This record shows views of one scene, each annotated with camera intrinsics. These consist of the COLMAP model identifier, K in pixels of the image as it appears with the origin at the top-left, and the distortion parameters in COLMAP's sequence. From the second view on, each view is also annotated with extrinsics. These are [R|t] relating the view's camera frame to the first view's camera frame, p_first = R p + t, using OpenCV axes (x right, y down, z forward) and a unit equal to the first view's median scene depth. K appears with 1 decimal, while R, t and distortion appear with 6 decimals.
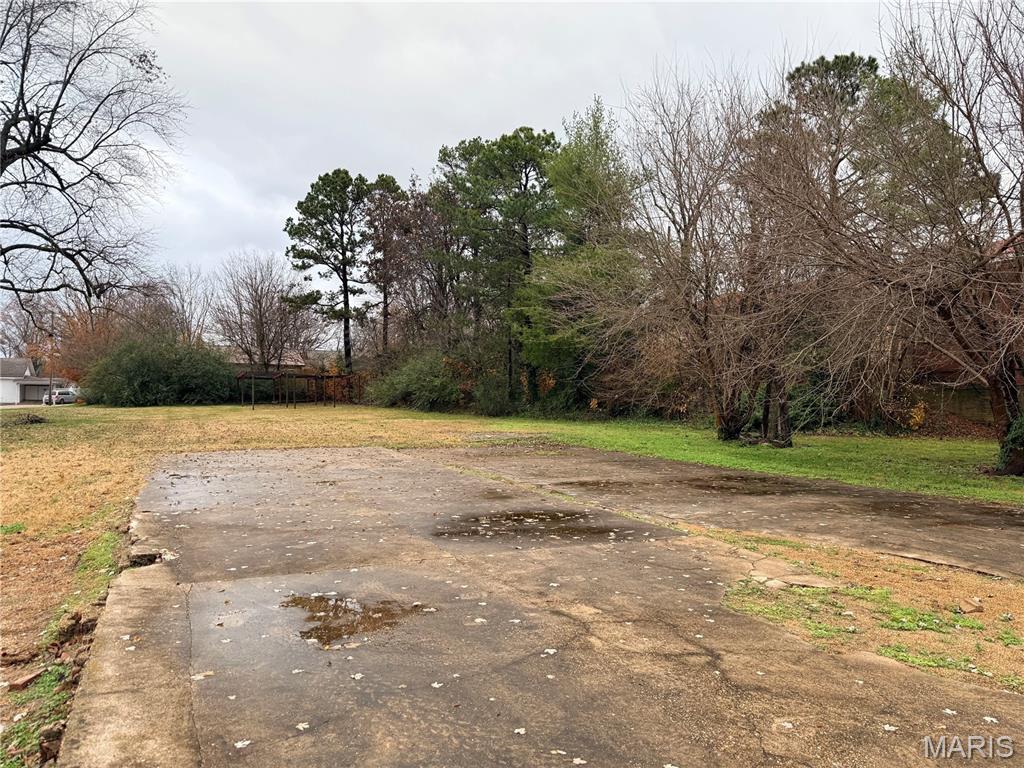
lens RADIAL K [[715.6, 0, 515.2], [0, 715.6, 392.6], [0, 0, 1]] dist [0.030375, -0.039724]
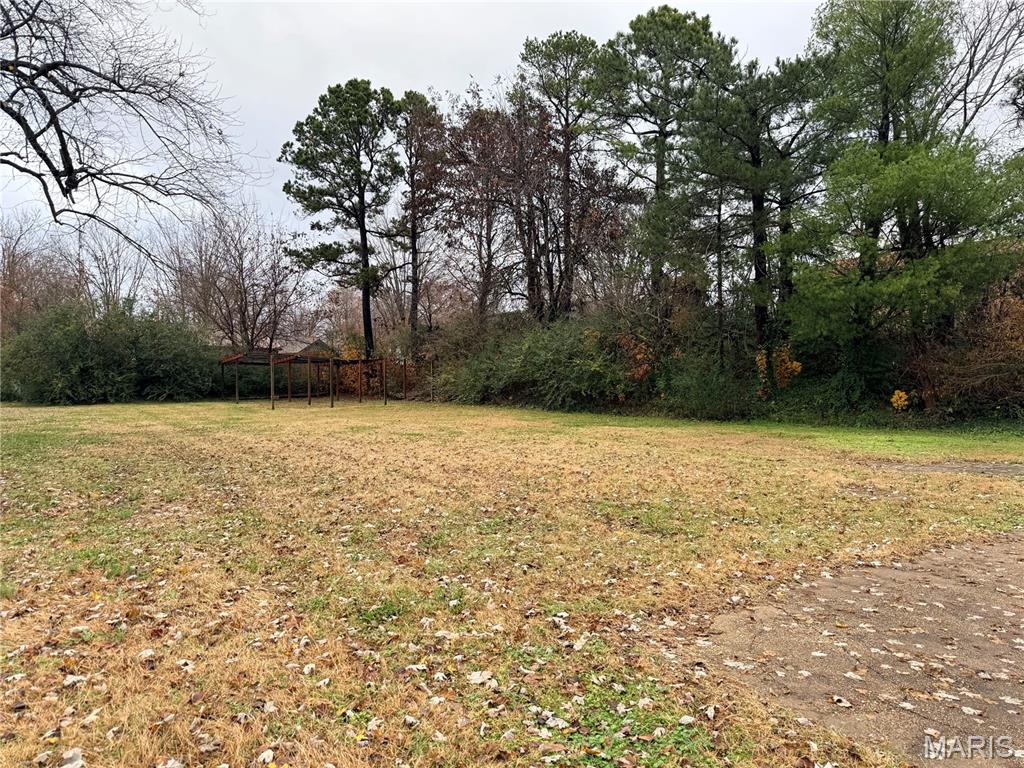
lens RADIAL K [[715.6, 0, 521.9], [0, 715.6, 387.6], [0, 0, 1]] dist [0.030375, -0.039724]
pose [[0.990852, -0.004579, 0.134875, -0.182796], [0.003600, 0.999965, 0.007501, -0.000036], [-0.134905, -0.006947, 0.990834, 0.252751]]
